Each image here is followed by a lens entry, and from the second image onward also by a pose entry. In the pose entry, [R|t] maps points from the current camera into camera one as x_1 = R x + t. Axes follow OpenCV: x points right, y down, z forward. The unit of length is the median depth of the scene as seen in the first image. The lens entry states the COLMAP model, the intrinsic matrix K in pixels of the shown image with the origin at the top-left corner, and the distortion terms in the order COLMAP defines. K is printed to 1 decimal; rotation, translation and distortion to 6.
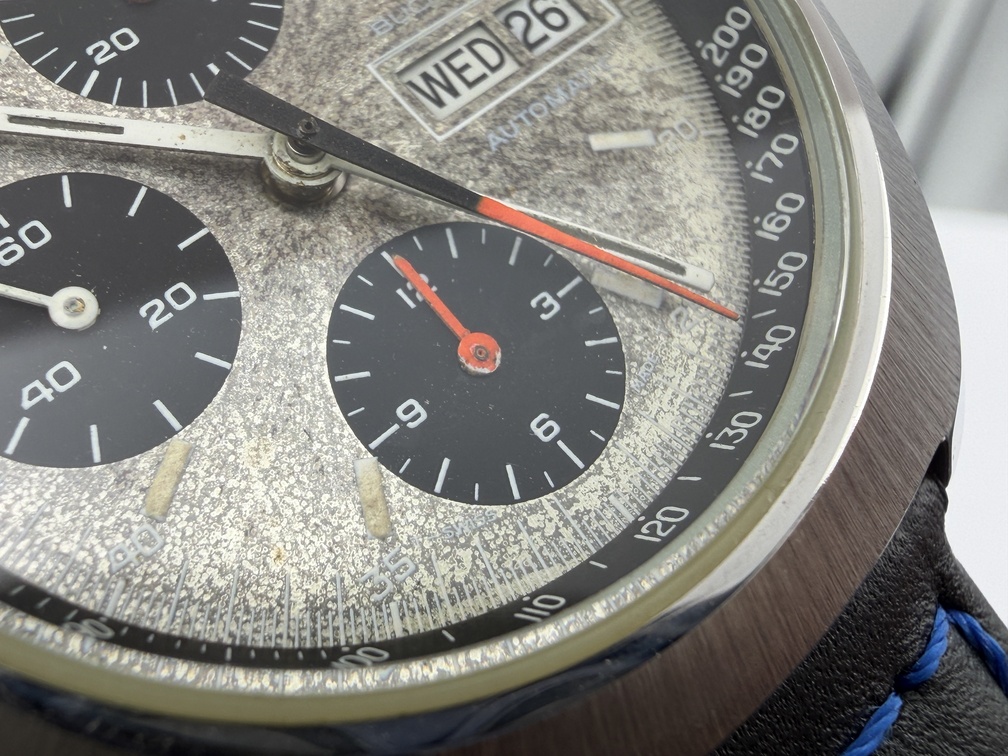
lens RADIAL K [[1101.1, 0, 431.0], [0, 1101.1, 383.3], [0, 0, 1]] dist [0.013160, 0.010950]
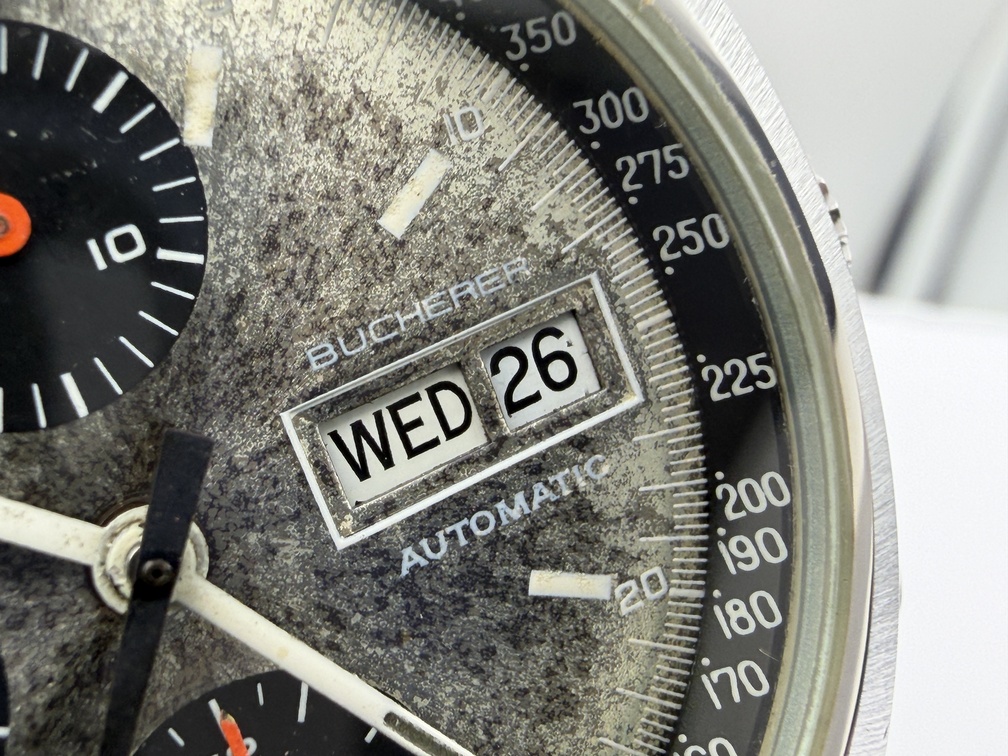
lens RADIAL K [[1216.1, 0, 410.8], [0, 1216.1, 378.2], [0, 0, 1]] dist [0.006506, -0.012021]
pose [[0.937930, 0.324950, 0.121221, -0.085317], [-0.346772, 0.884761, 0.311364, -0.601524], [-0.006074, -0.334074, 0.942527, 0.257649]]
